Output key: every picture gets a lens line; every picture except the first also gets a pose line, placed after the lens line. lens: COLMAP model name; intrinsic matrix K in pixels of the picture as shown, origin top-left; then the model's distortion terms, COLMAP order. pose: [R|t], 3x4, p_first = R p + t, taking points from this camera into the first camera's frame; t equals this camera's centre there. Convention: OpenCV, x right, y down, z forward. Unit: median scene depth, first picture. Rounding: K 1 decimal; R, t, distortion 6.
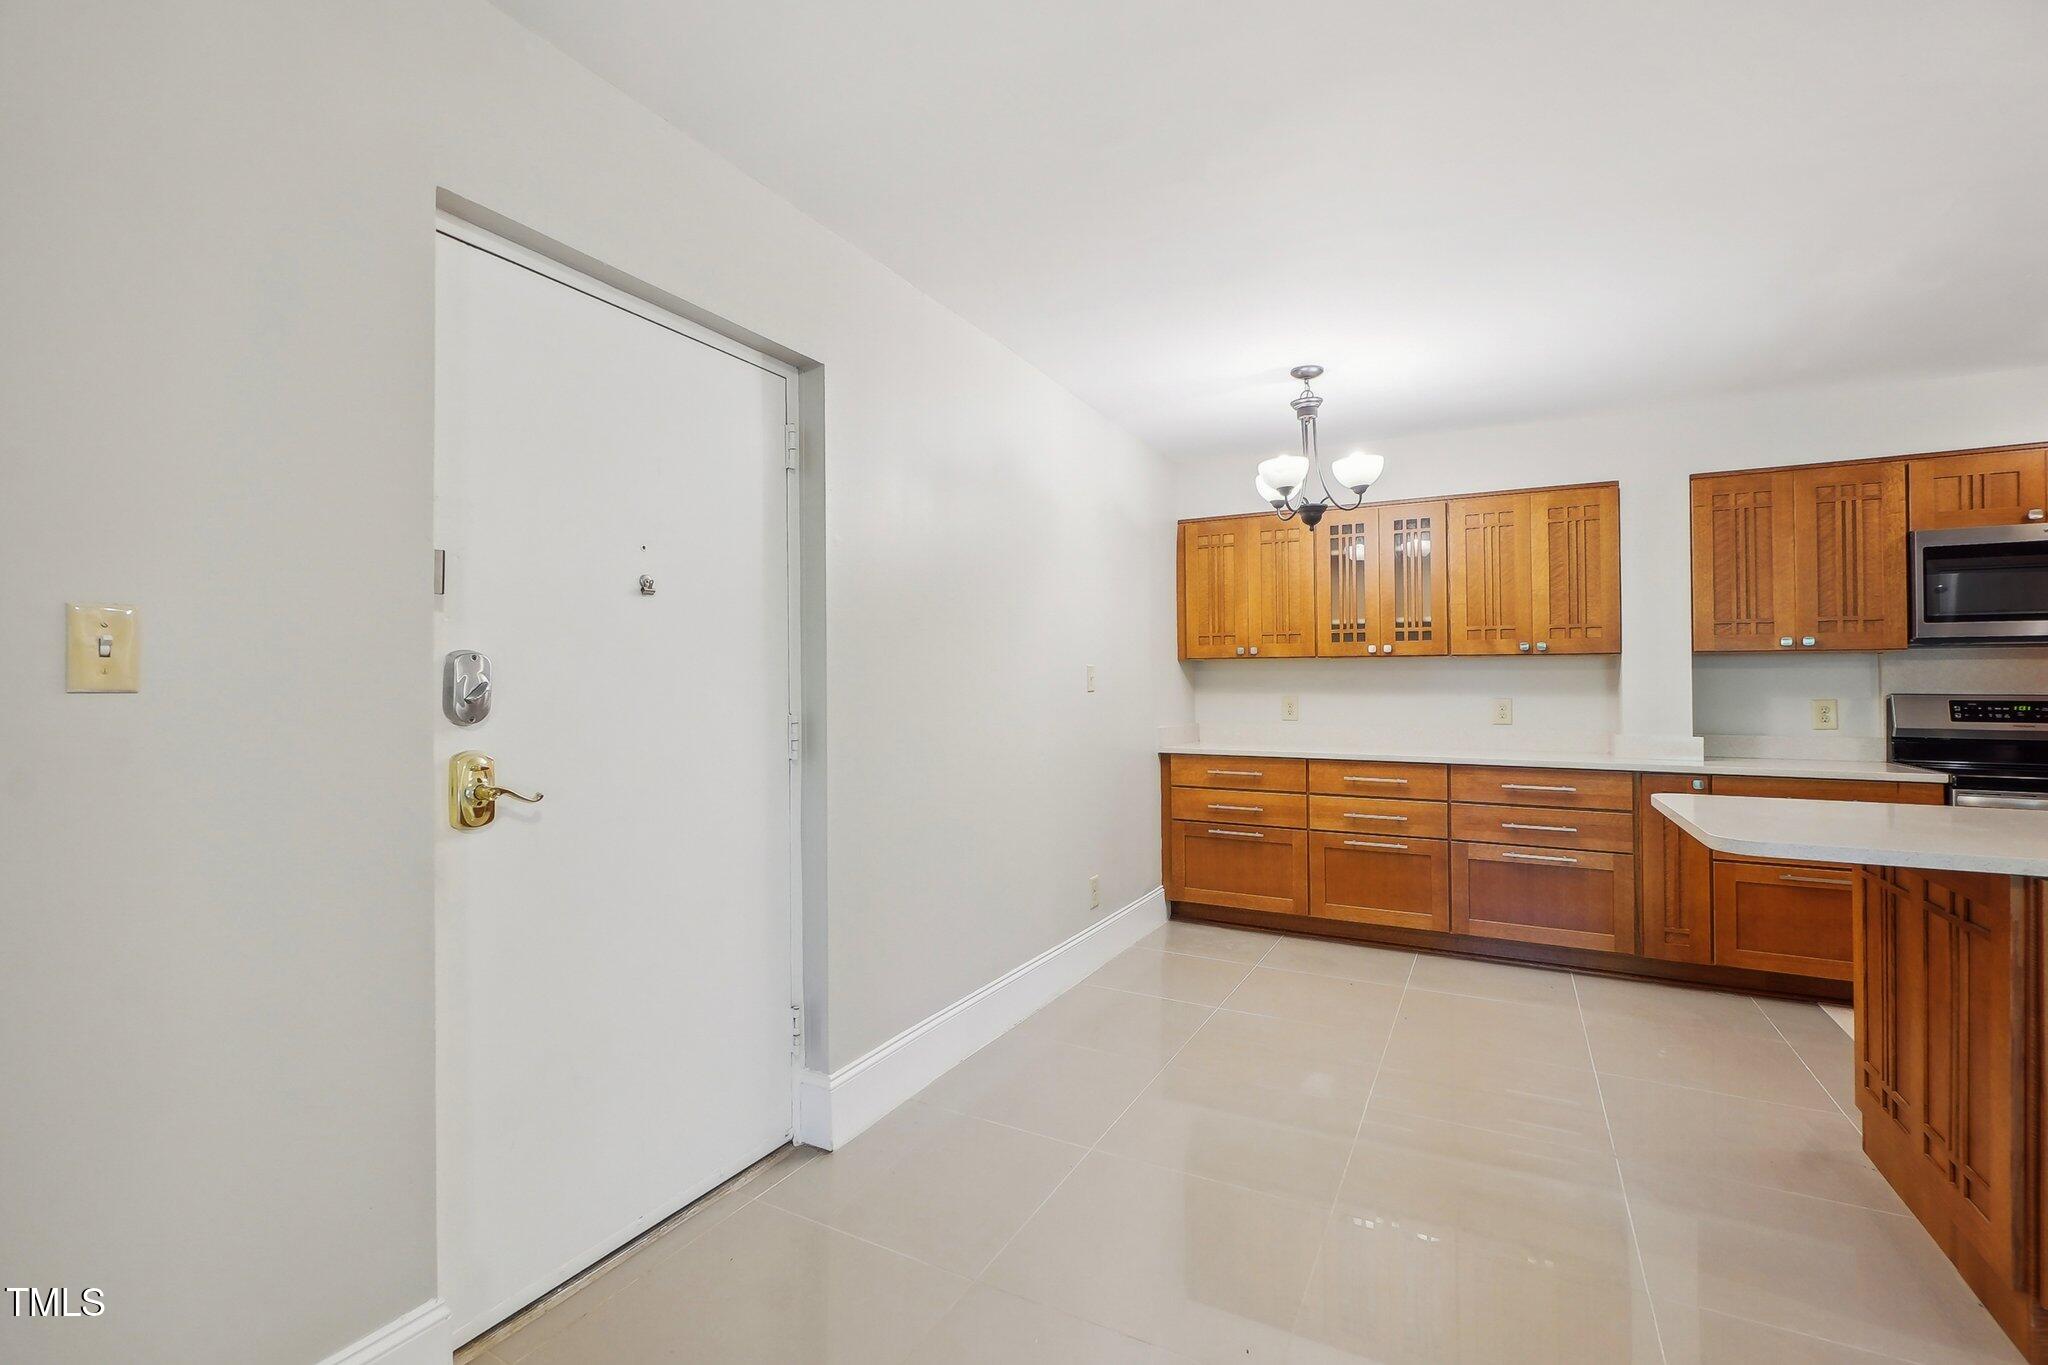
lens RADIAL K [[894.4, 0, 1032.6], [0, 894.4, 695.7], [0, 0, 1]] dist [0.001662, -0.000074]
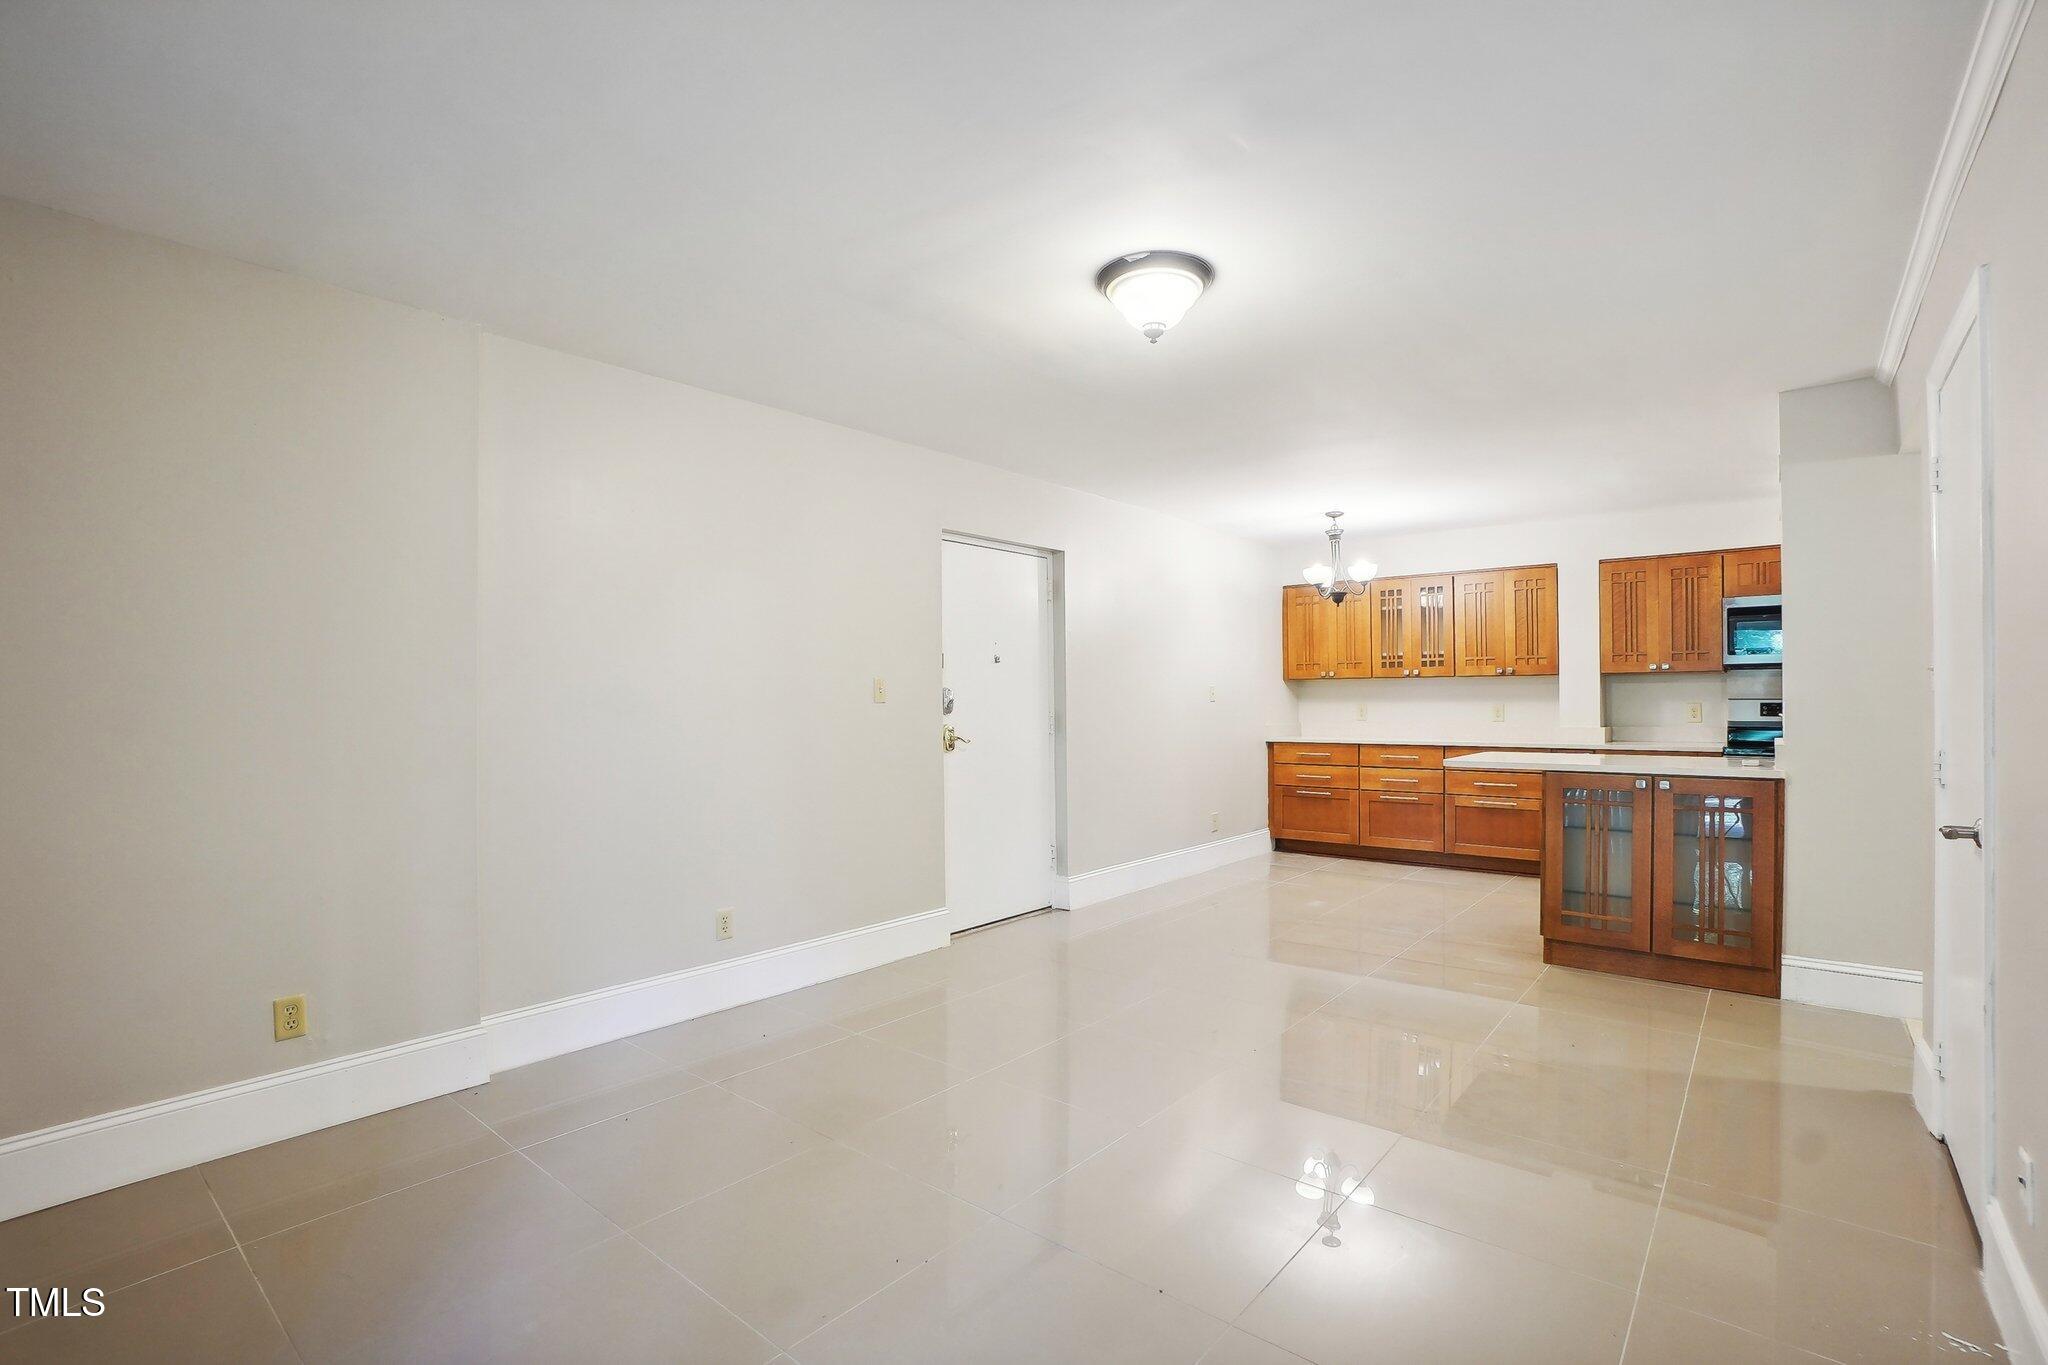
lens RADIAL K [[894.4, 0, 1042.5], [0, 894.4, 718.0], [0, 0, 1]] dist [0.001662, -0.000074]
pose [[0.979041, -0.003408, -0.203637, 0.095764], [0.005584, 0.999933, 0.010115, 0.007367], [0.203589, -0.011041, 0.978994, -0.701510]]
